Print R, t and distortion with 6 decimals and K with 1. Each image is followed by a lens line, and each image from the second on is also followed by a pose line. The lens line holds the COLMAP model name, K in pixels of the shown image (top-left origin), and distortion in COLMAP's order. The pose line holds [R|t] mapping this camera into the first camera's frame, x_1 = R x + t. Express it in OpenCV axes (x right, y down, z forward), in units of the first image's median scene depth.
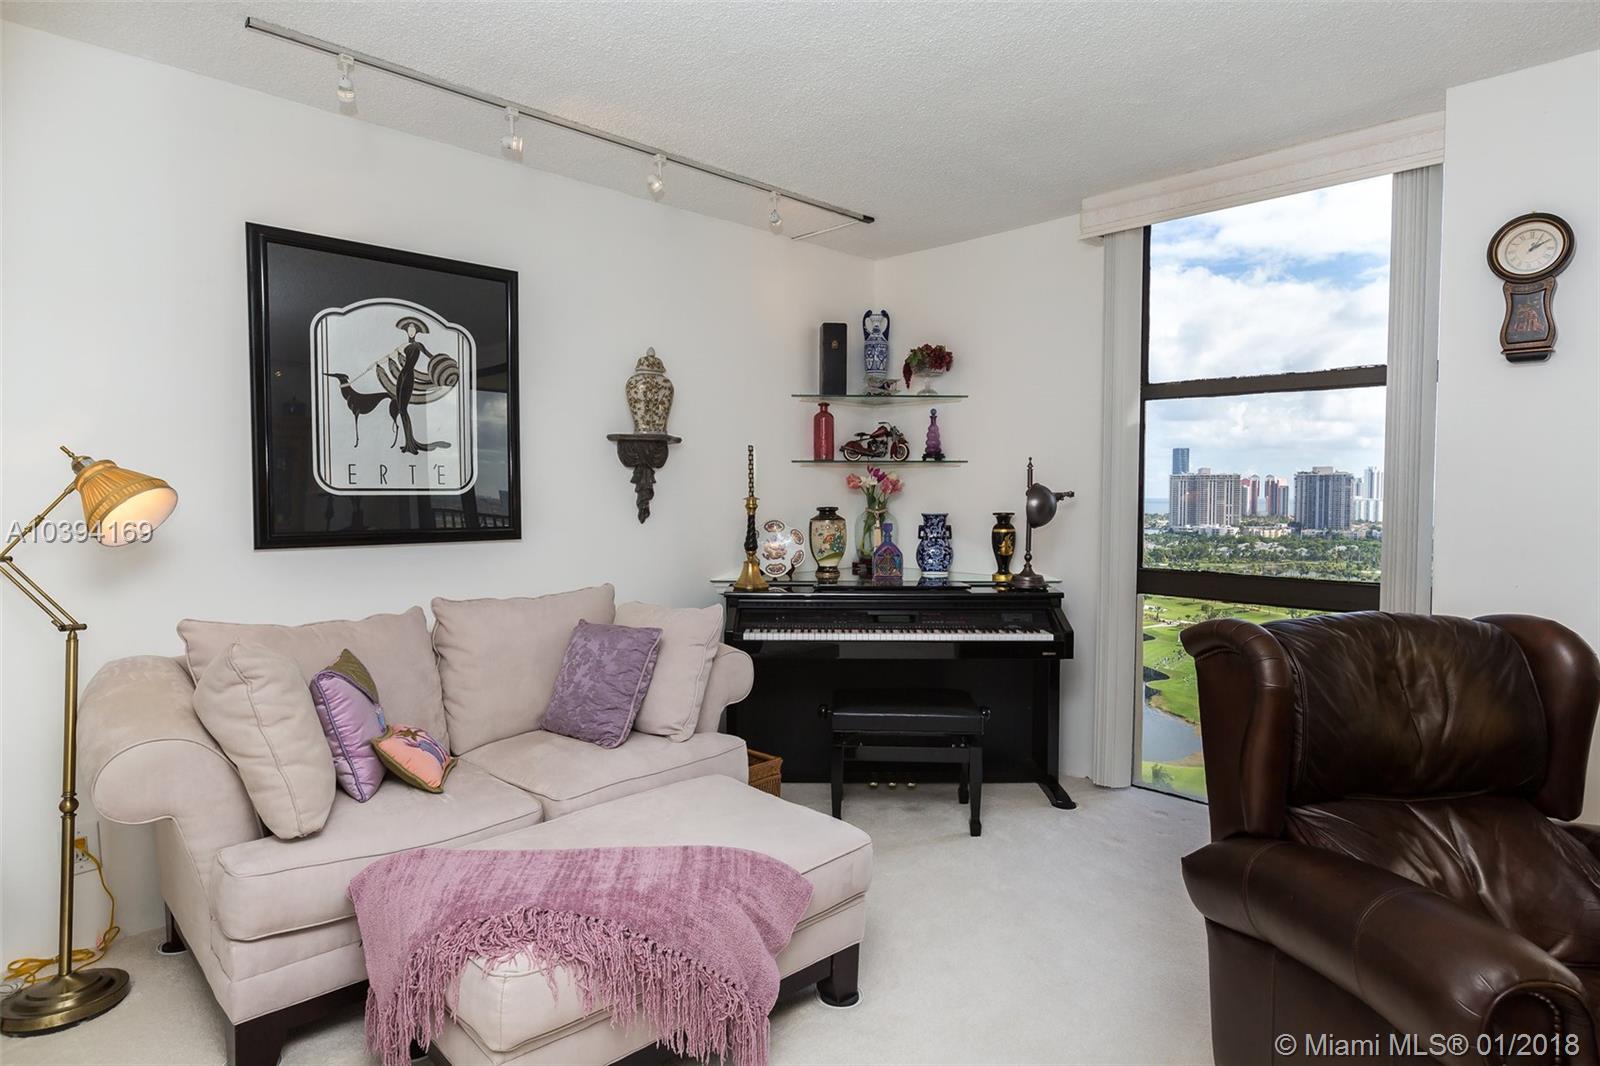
lens RADIAL K [[908.1, 0, 792.8], [0, 908.1, 523.5], [0, 0, 1]] dist [0.003615, -0.001097]
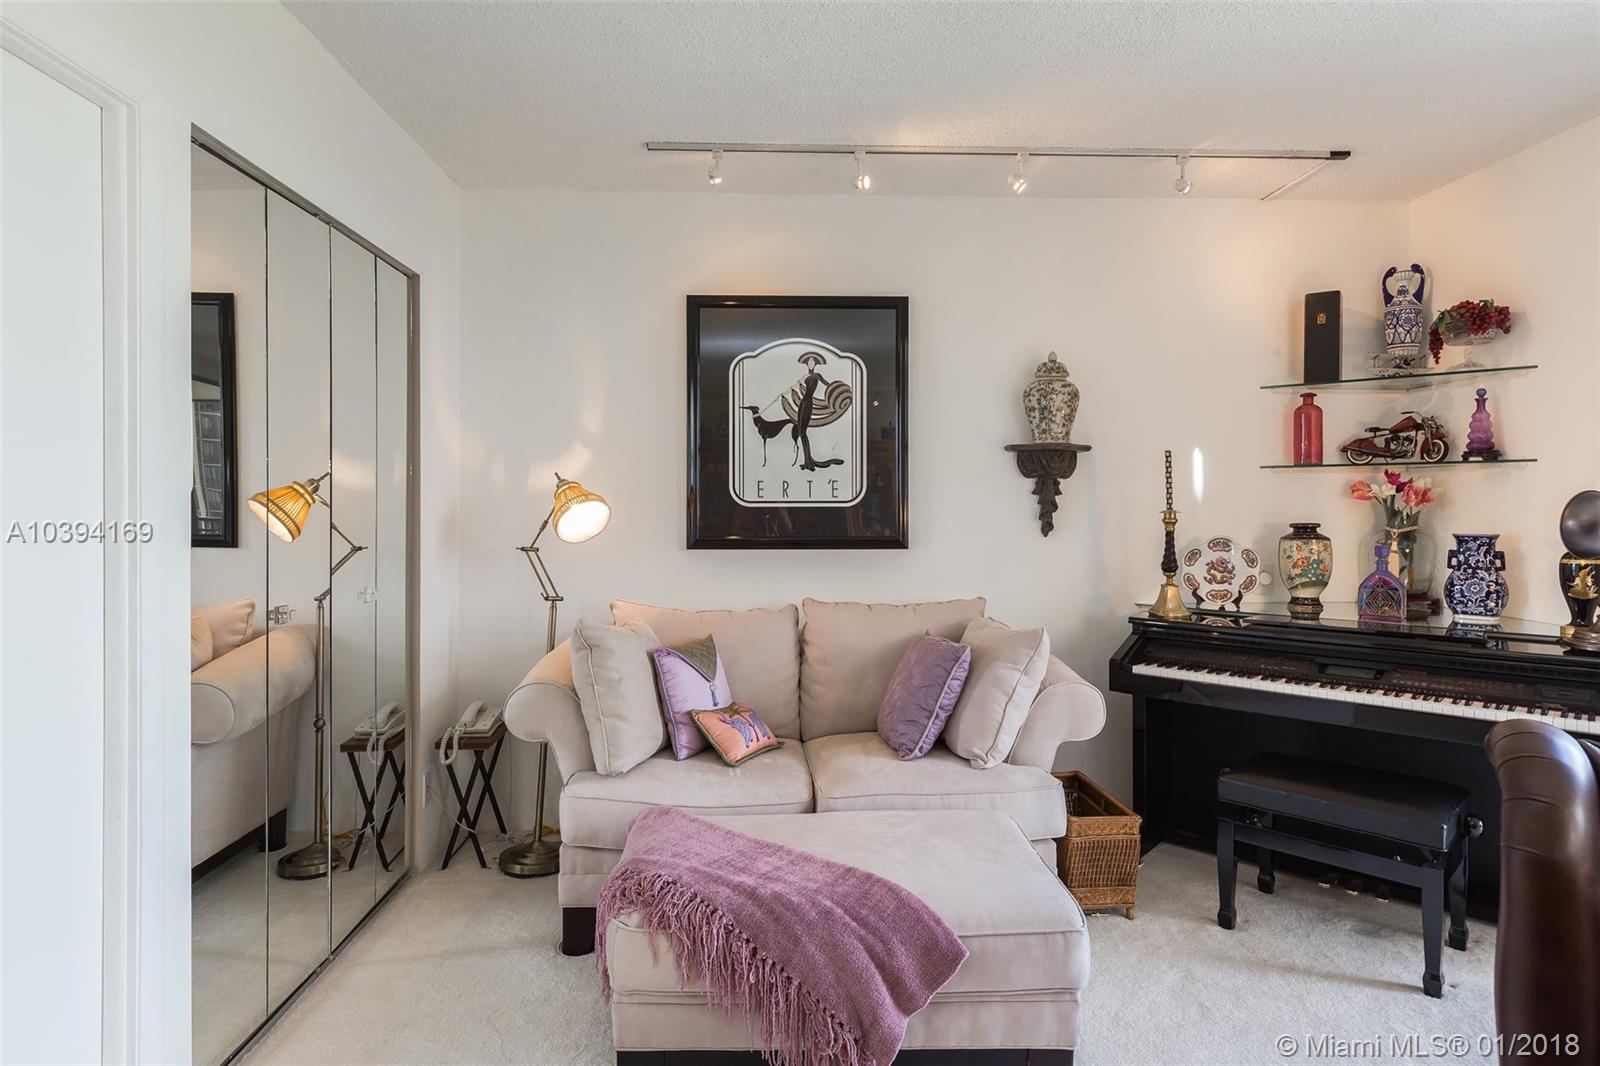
lens RADIAL K [[908.1, 0, 833.0], [0, 908.1, 501.8], [0, 0, 1]] dist [0.003615, -0.001097]
pose [[0.736605, -0.000459, -0.676323, 0.313096], [-0.022984, 0.999405, -0.025712, -0.007469], [0.675932, 0.034484, 0.736157, 0.150657]]
